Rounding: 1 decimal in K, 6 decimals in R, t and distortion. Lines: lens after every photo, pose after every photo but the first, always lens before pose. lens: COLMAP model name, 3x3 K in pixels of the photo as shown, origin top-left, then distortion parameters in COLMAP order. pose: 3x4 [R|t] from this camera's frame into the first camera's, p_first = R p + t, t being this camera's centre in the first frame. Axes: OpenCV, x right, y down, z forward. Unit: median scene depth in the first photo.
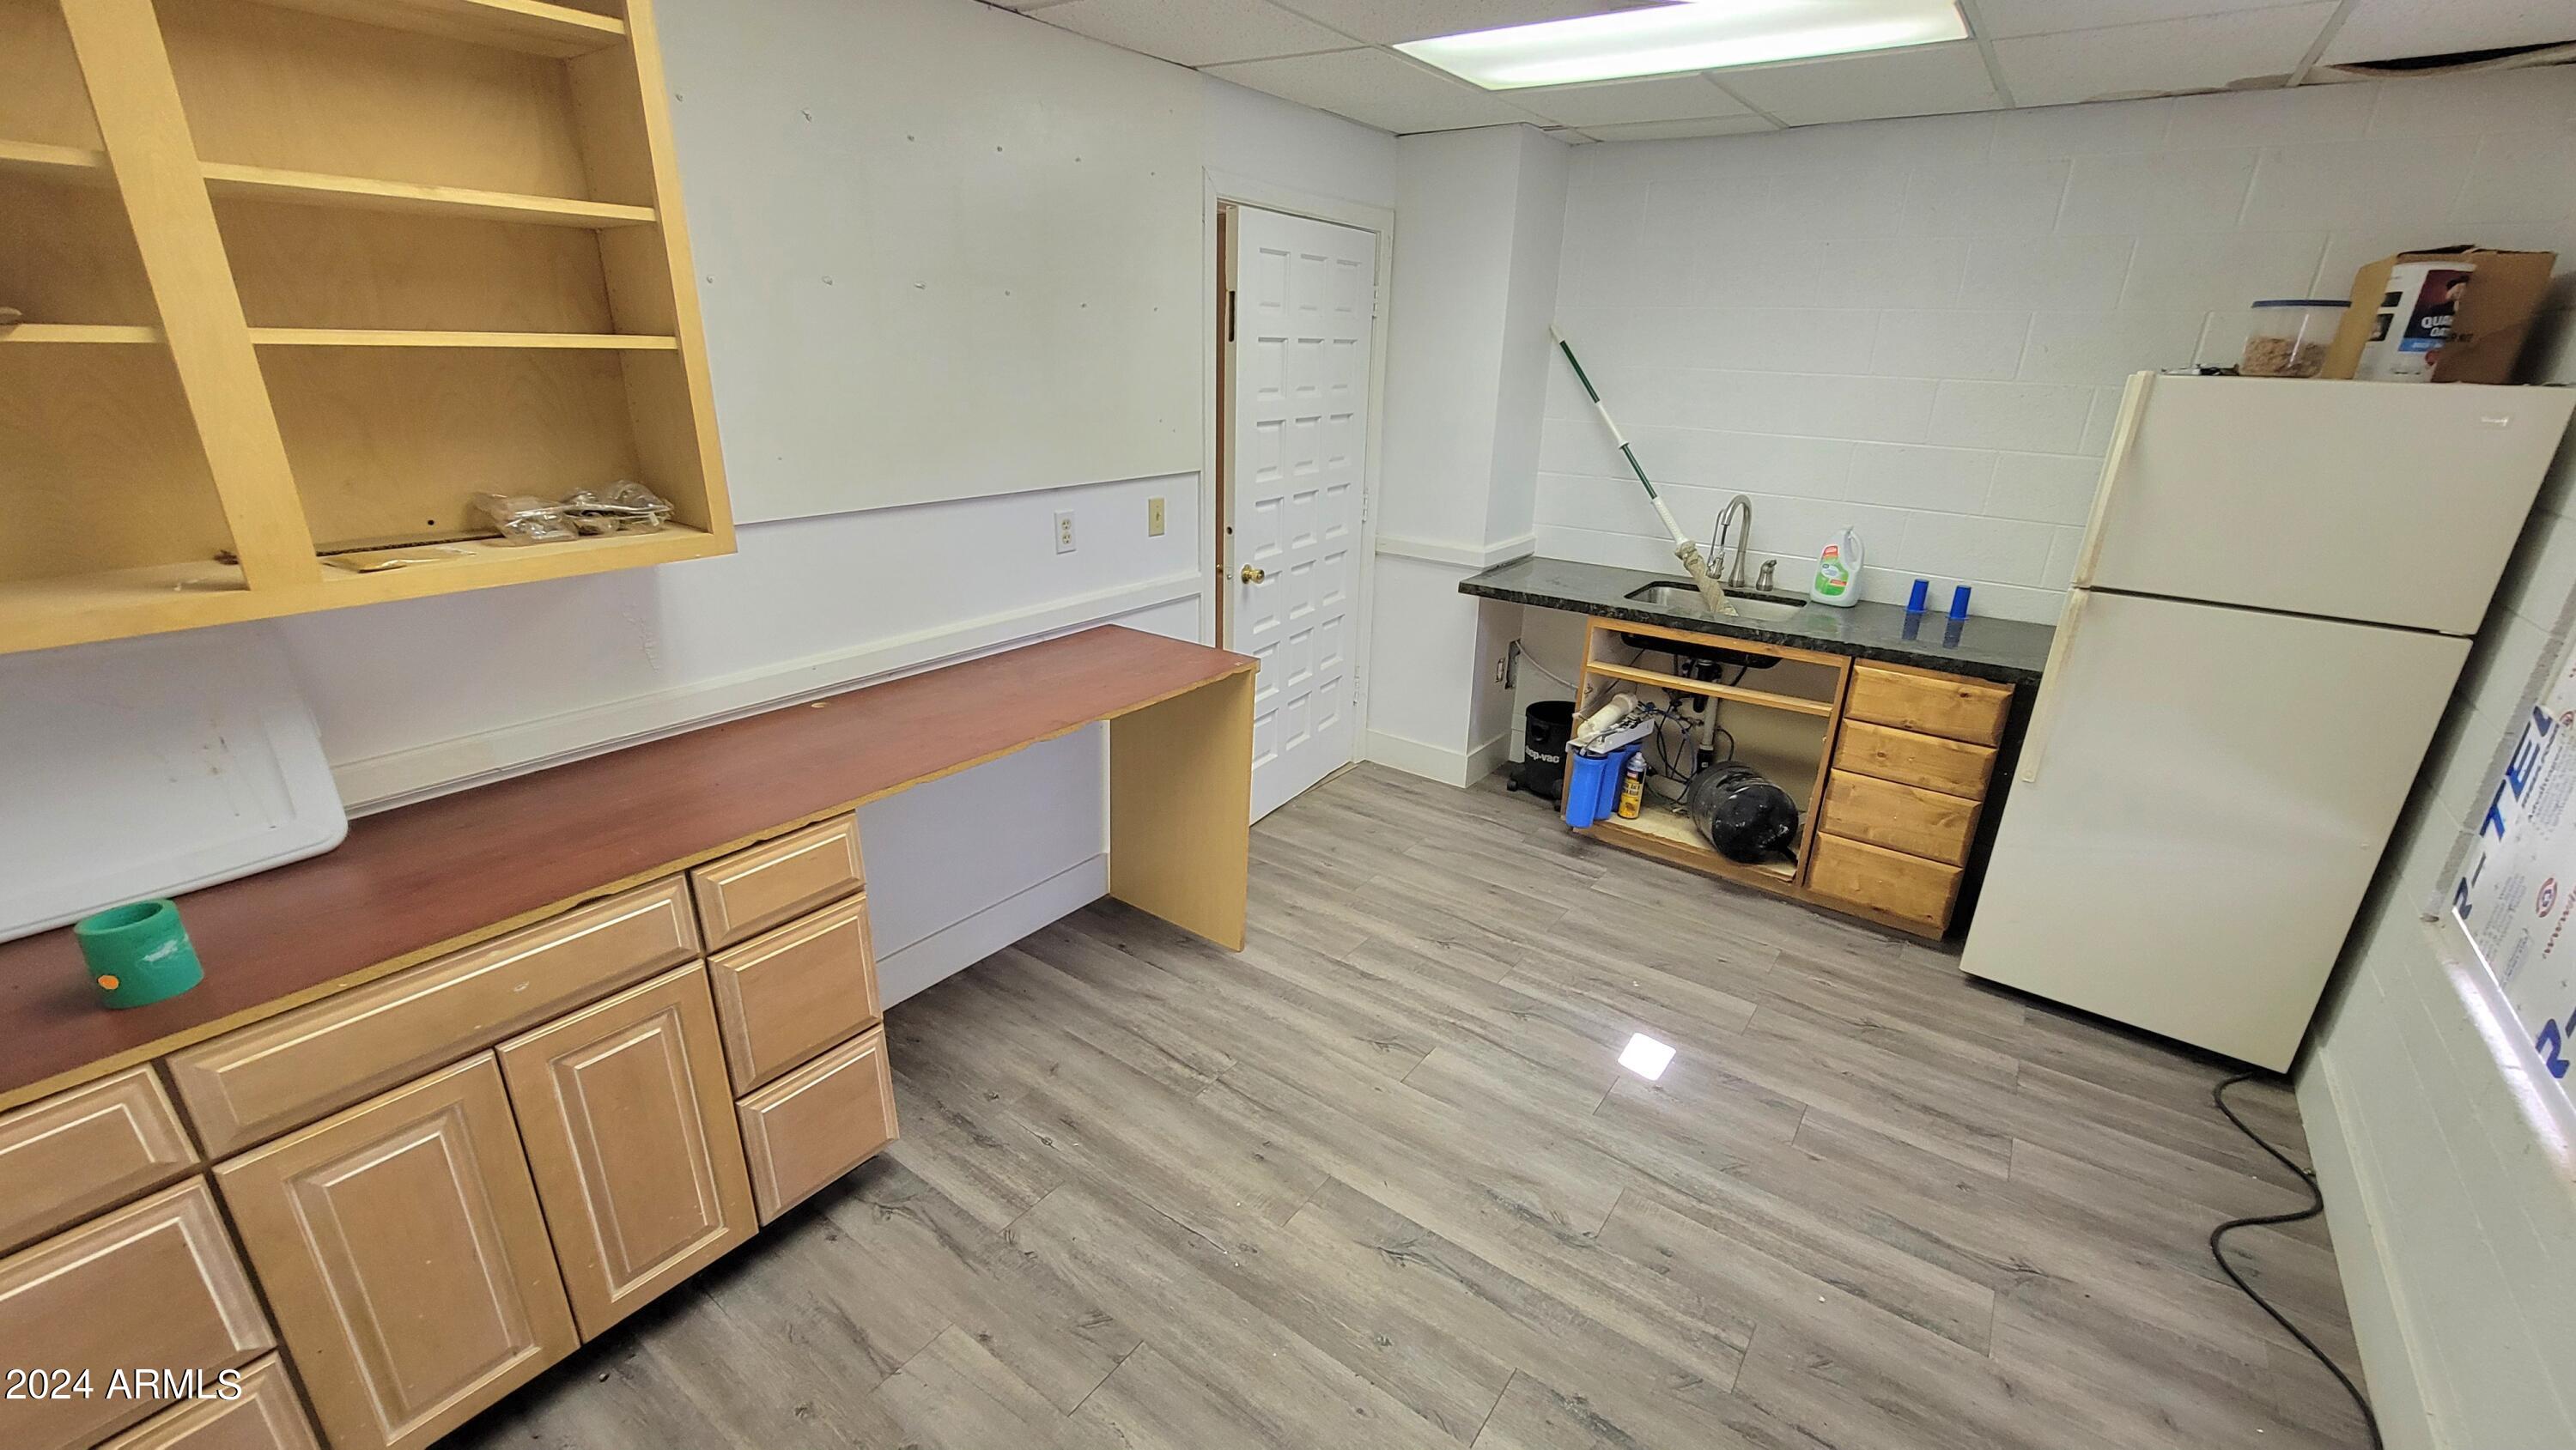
lens RADIAL K [[1057.2, 0, 1290.4], [0, 1057.2, 736.6], [0, 0, 1]] dist [-0.002475, 0.000376]
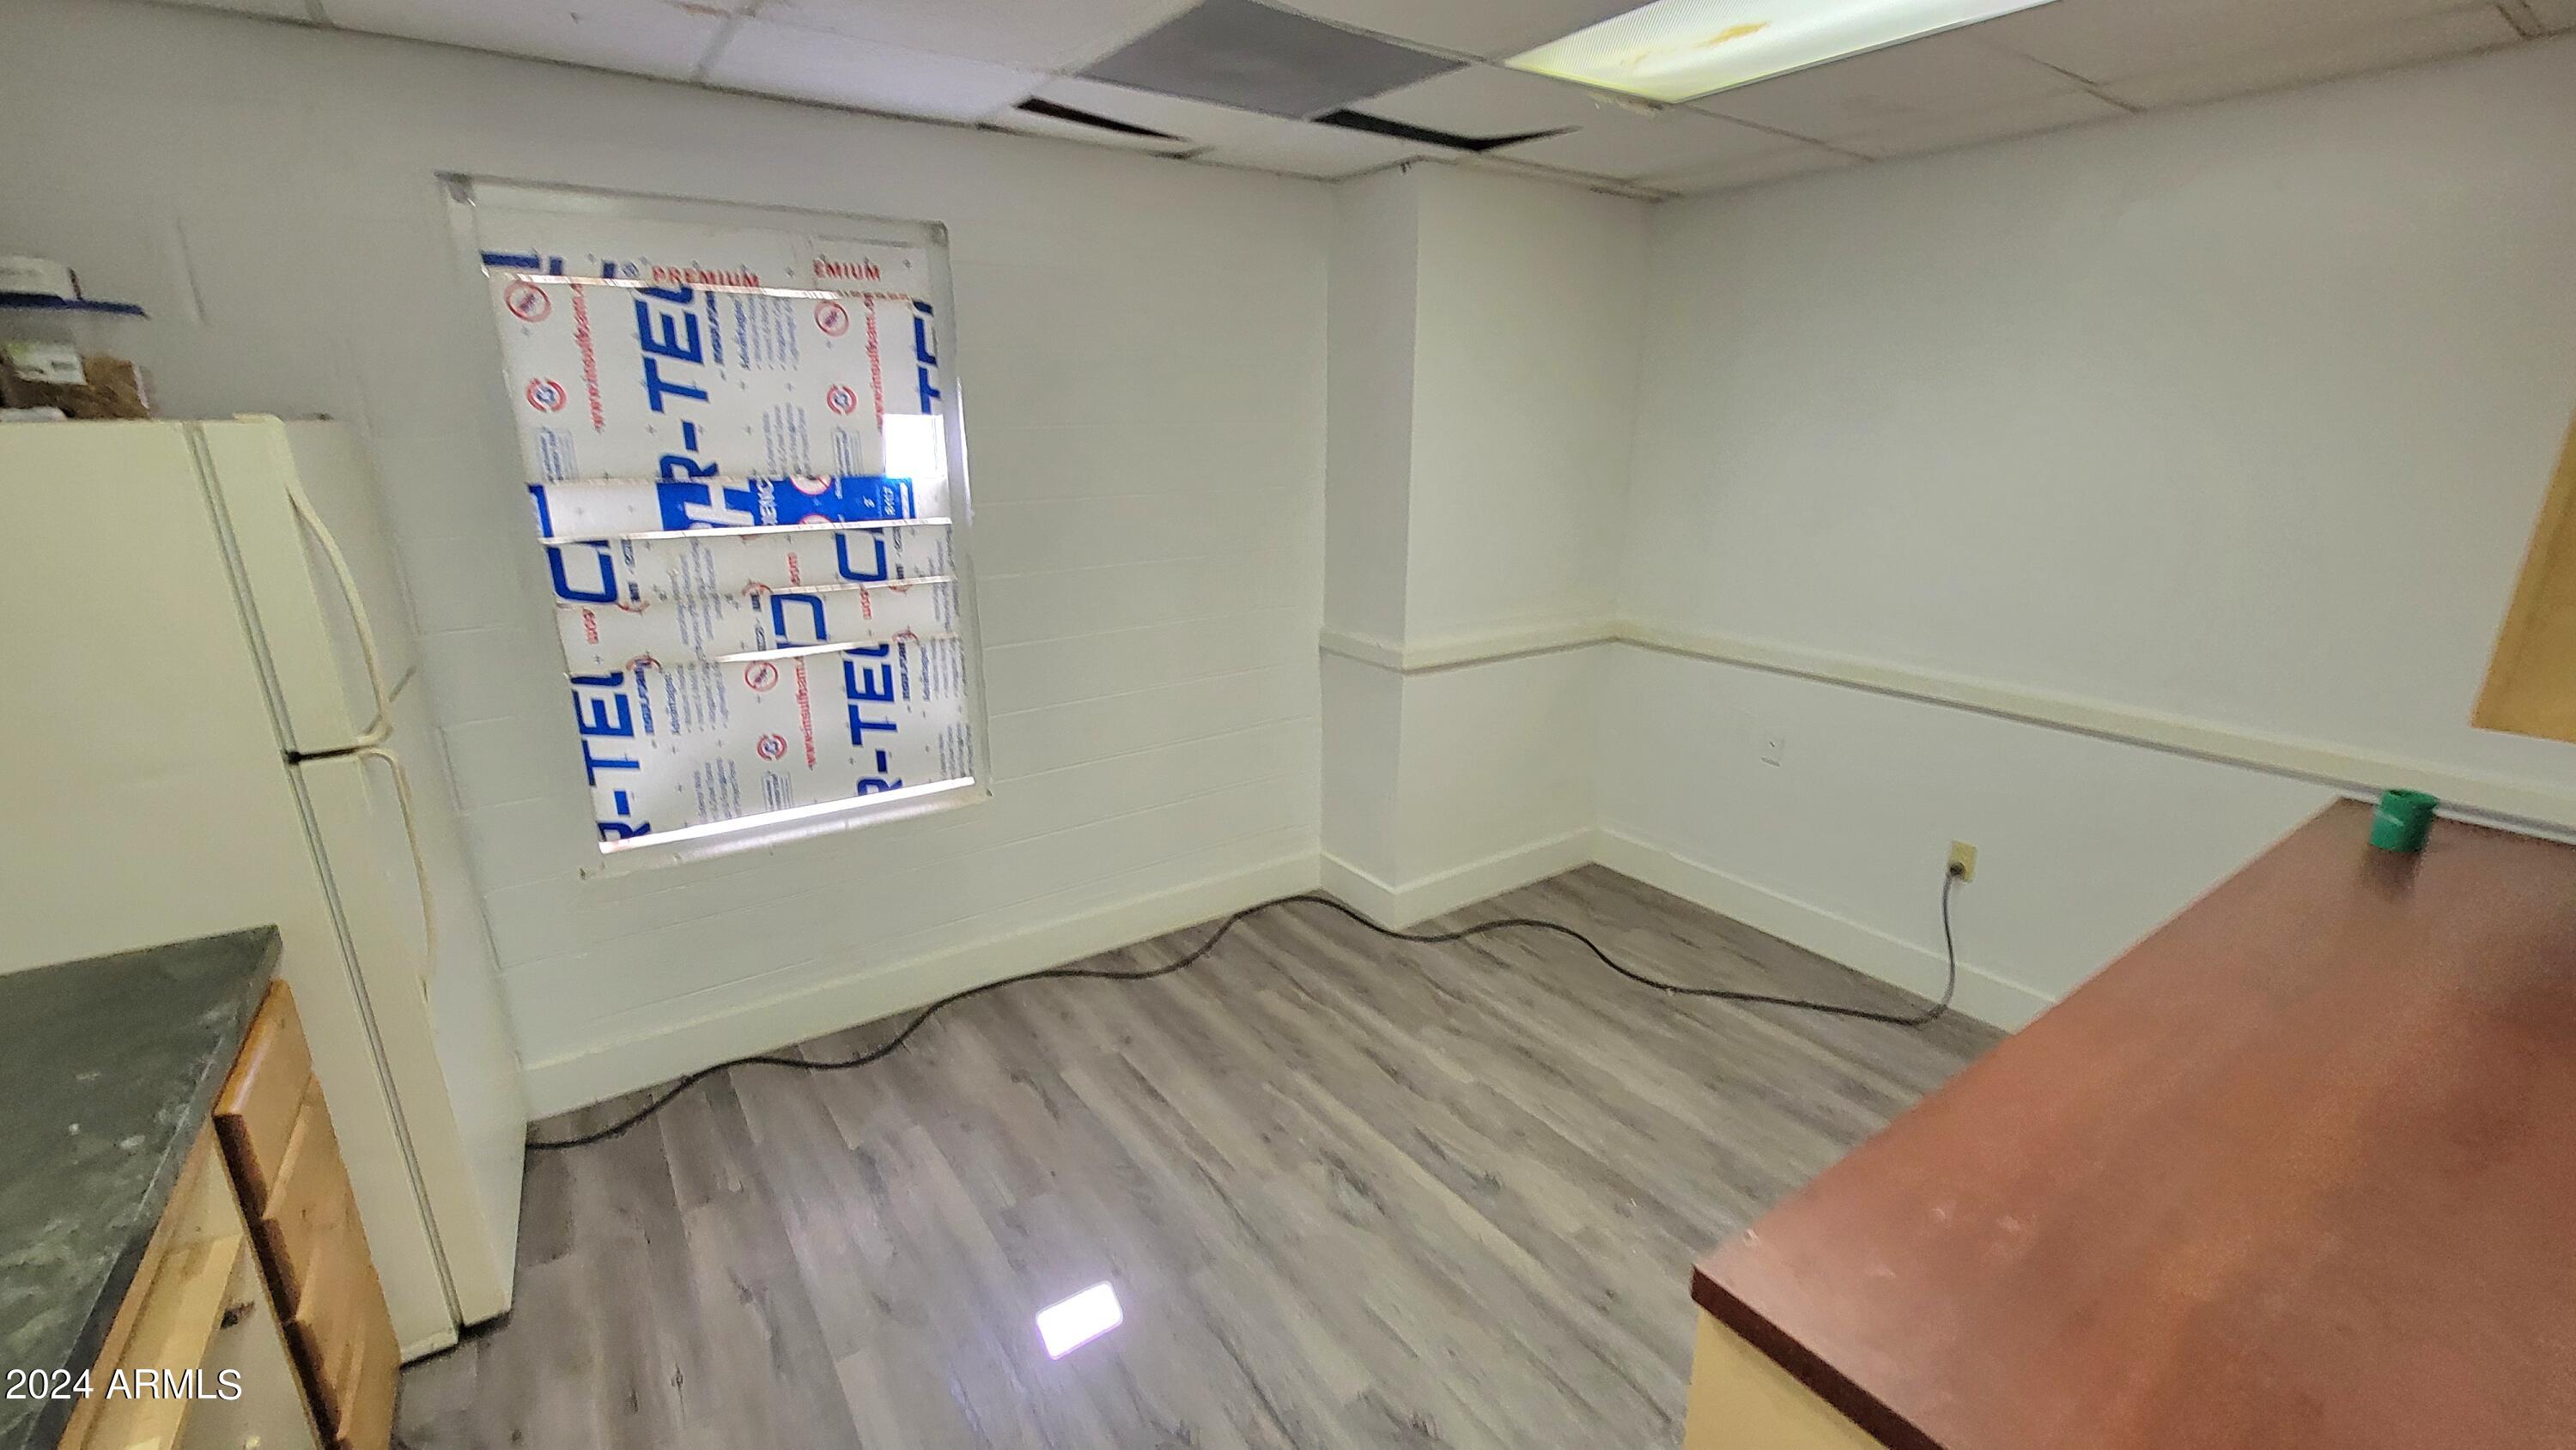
lens RADIAL K [[1057.2, 0, 1290.4], [0, 1057.2, 736.6], [0, 0, 1]] dist [-0.002475, 0.000376]
pose [[-0.947035, -0.120549, 0.297647, 0.020781], [0.083920, 0.801757, 0.591728, -0.576631], [-0.309973, 0.585366, -0.749175, 1.562955]]
